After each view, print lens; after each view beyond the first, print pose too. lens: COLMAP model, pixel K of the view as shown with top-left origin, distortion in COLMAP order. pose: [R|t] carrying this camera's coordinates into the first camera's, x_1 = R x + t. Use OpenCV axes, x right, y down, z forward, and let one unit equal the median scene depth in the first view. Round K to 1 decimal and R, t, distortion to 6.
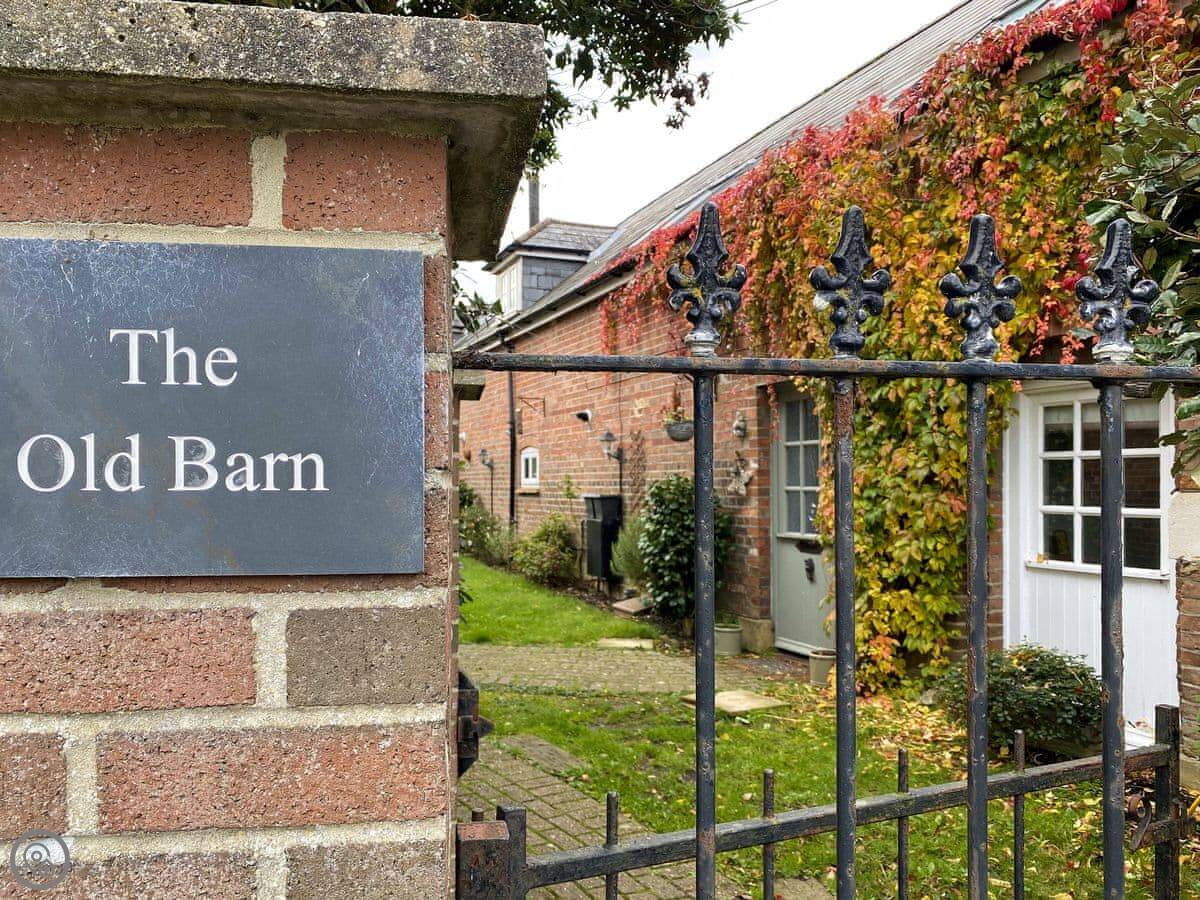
lens RADIAL K [[943.2, 0, 600.0], [0, 943.2, 450.0], [0, 0, 1]] dist [-0.099596, -0.002061]
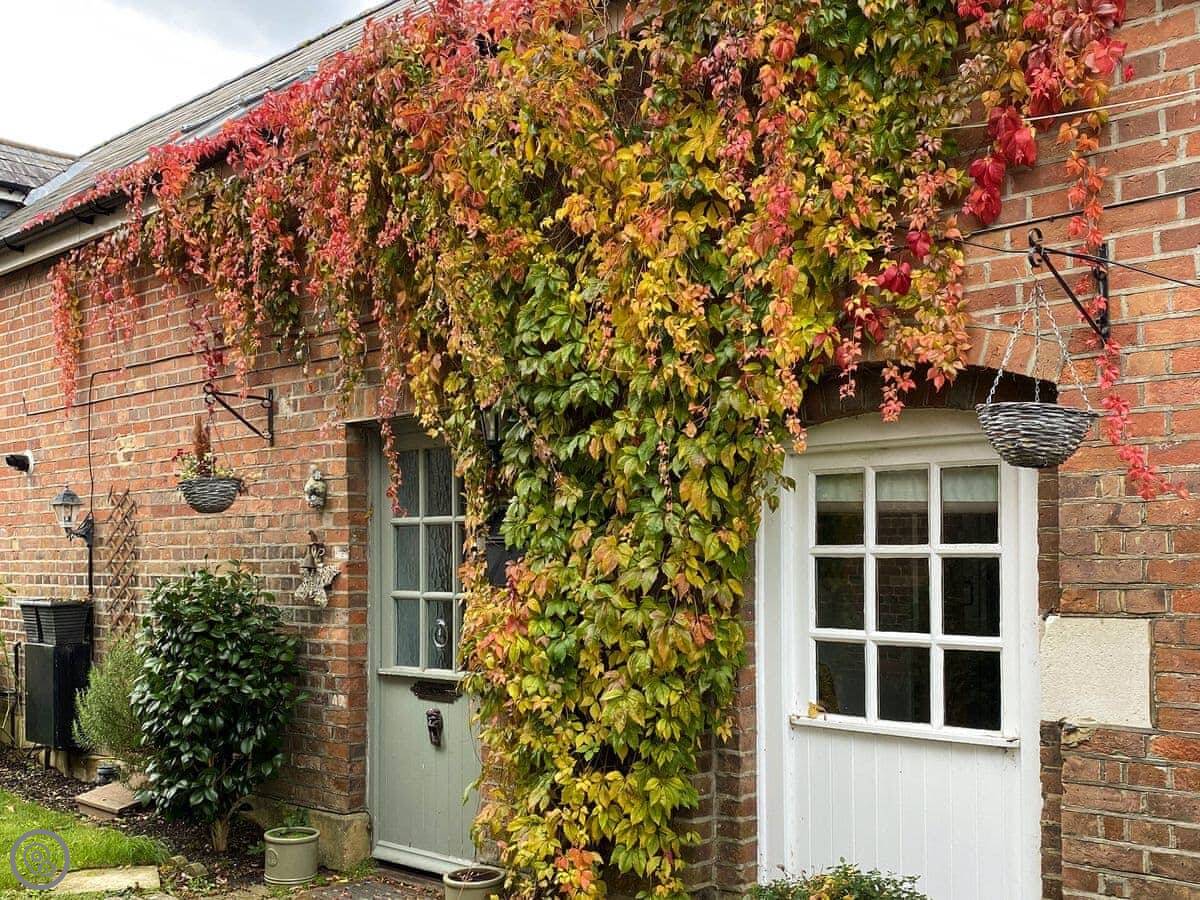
lens RADIAL K [[1250.0, 0, 597.2], [0, 1250.0, 541.2], [0, 0, 1]] dist [0.168786, -0.515940]
pose [[0.913122, 0.007906, 0.407609, -0.017023], [-0.017812, 0.999631, 0.020514, -0.015340], [-0.407296, -0.025992, 0.912926, 0.255014]]
